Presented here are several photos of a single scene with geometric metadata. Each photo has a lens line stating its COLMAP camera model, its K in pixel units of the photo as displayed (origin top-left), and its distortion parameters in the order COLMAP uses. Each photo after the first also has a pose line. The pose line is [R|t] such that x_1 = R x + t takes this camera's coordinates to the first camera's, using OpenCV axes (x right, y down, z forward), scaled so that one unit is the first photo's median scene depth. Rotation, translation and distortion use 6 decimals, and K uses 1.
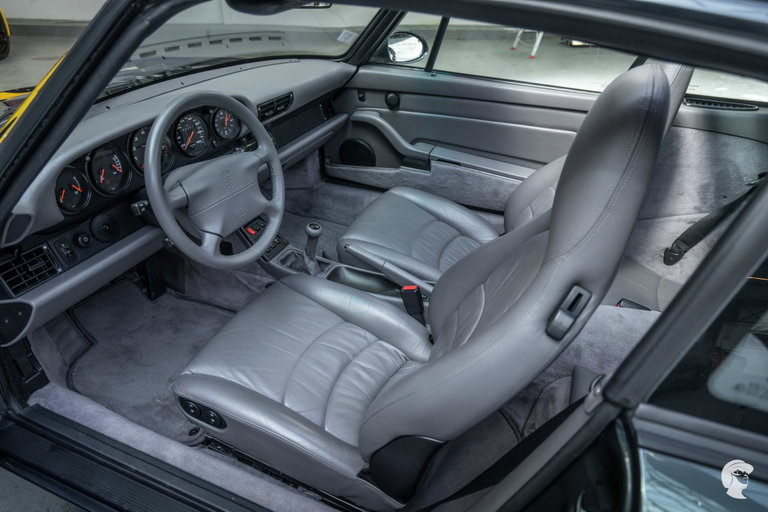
lens RADIAL K [[488.3, 0, 384.0], [0, 488.3, 256.0], [0, 0, 1]] dist [-0.016580, 0.034972]
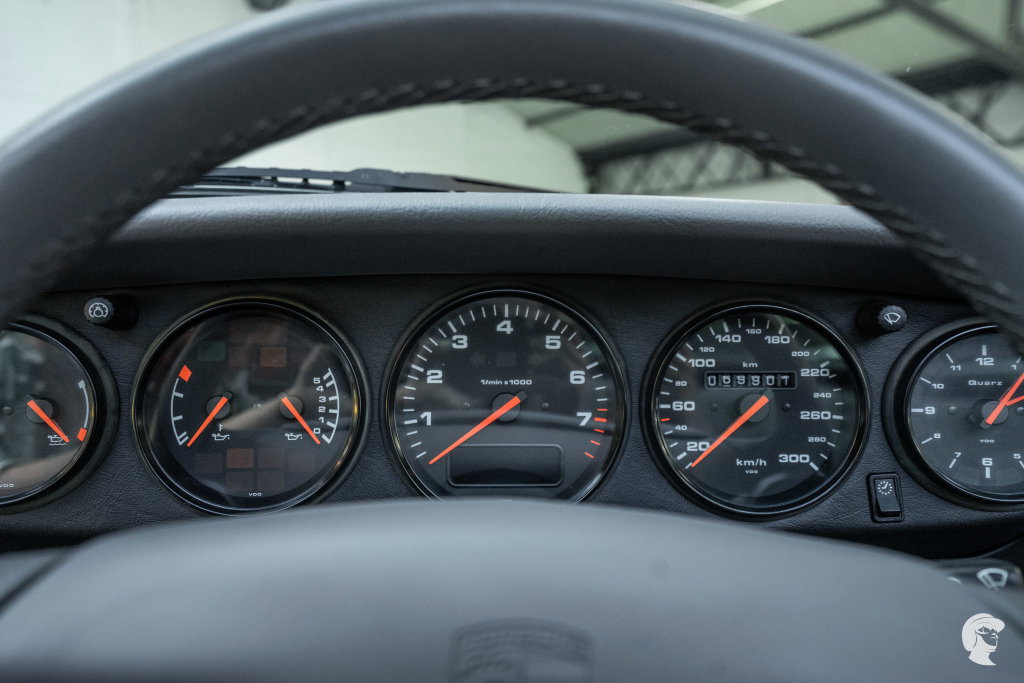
lens RADIAL K [[717.5, 0, 512.0], [0, 717.5, 341.5], [0, 0, 1]] dist [0.012810, 0.006929]
pose [[0.423313, 0.045936, -0.904818, -0.144708], [-0.489840, 0.851756, -0.185926, -0.142621], [0.762144, 0.521921, 0.383061, 0.672566]]
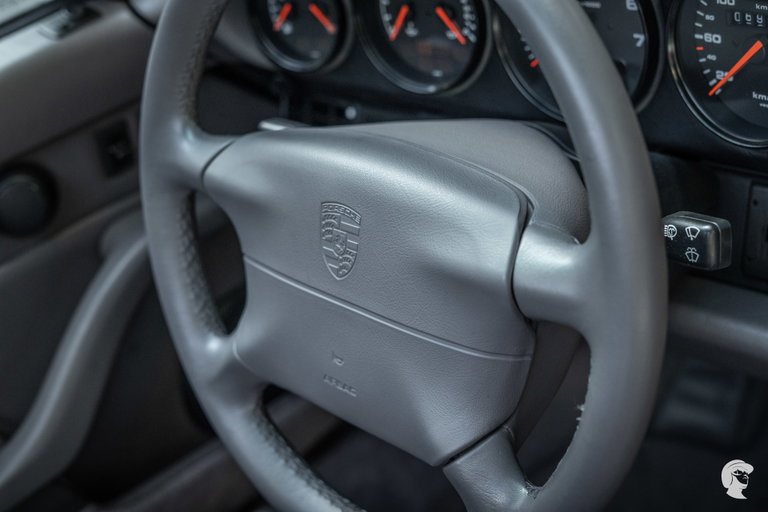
lens RADIAL K [[1192.0, 0, 384.0], [0, 1192.0, 256.0], [0, 0, 1]] dist [-0.020006, -0.138253]
pose [[-0.374187, 0.507573, -0.776114, 0.093468], [-0.313597, 0.718351, 0.620990, -0.384309], [0.872720, 0.475754, -0.109624, 0.809453]]
